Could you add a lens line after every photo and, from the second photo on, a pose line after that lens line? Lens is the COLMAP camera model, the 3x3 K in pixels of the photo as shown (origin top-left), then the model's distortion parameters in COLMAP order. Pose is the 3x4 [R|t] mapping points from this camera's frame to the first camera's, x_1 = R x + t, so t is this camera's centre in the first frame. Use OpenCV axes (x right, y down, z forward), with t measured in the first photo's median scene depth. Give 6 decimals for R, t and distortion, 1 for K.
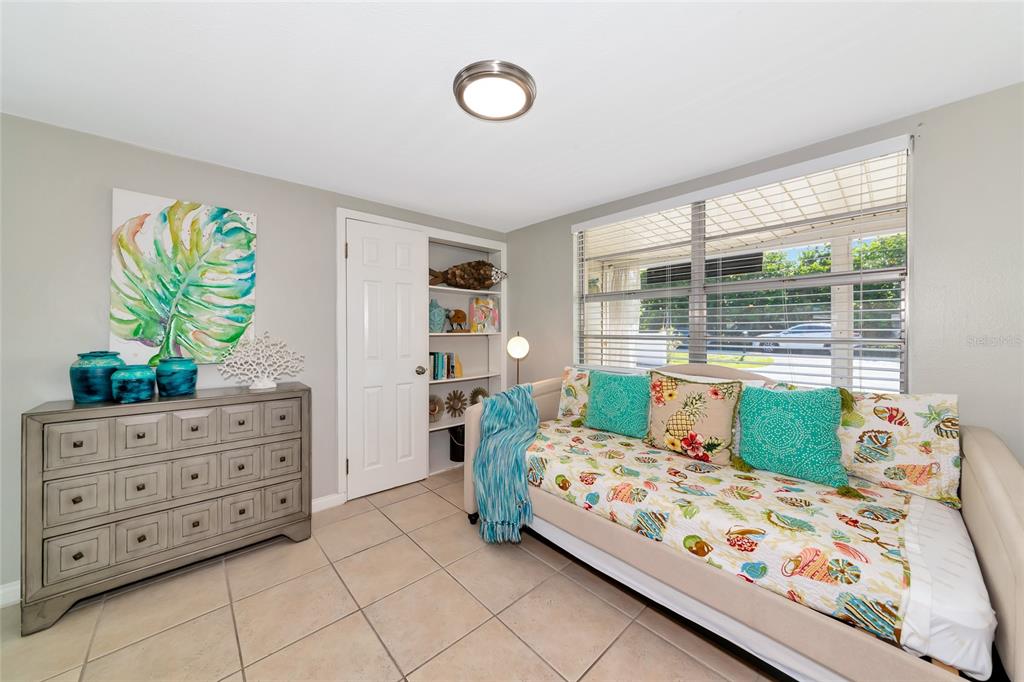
lens RADIAL K [[361.9, 0, 513.7], [0, 361.9, 333.9], [0, 0, 1]] dist [0.000392, 0.000055]
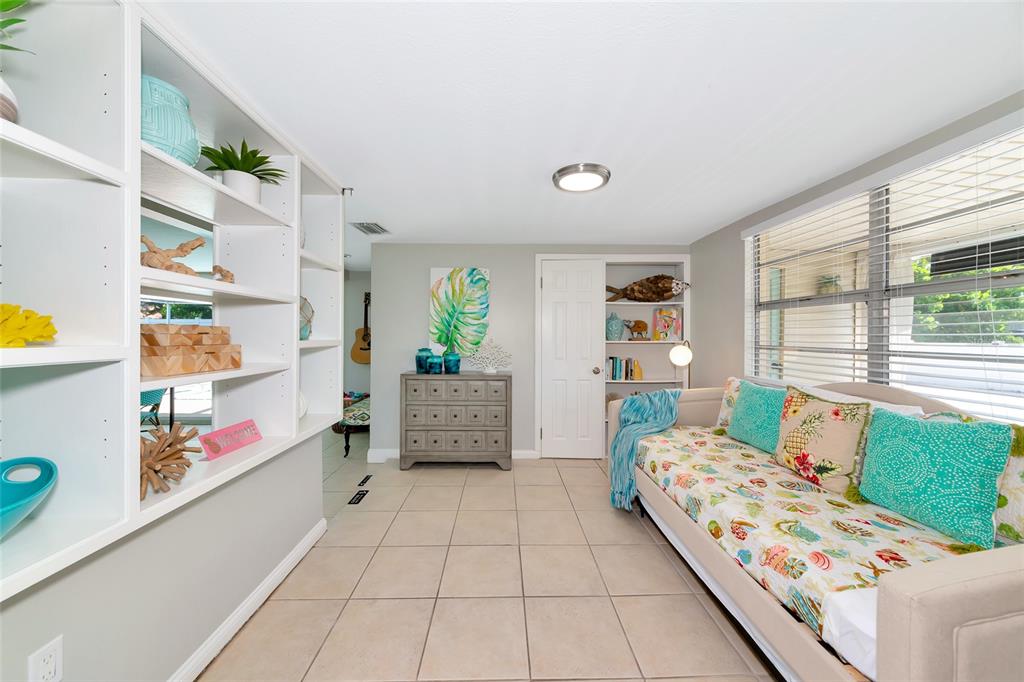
lens RADIAL K [[361.9, 0, 510.6], [0, 361.9, 340.4], [0, 0, 1]] dist [0.000392, 0.000055]
pose [[0.750802, 0.012814, -0.660403, 0.513756], [-0.010695, 0.999917, 0.007243, -0.014697], [0.660441, 0.001625, 0.750876, -0.202056]]
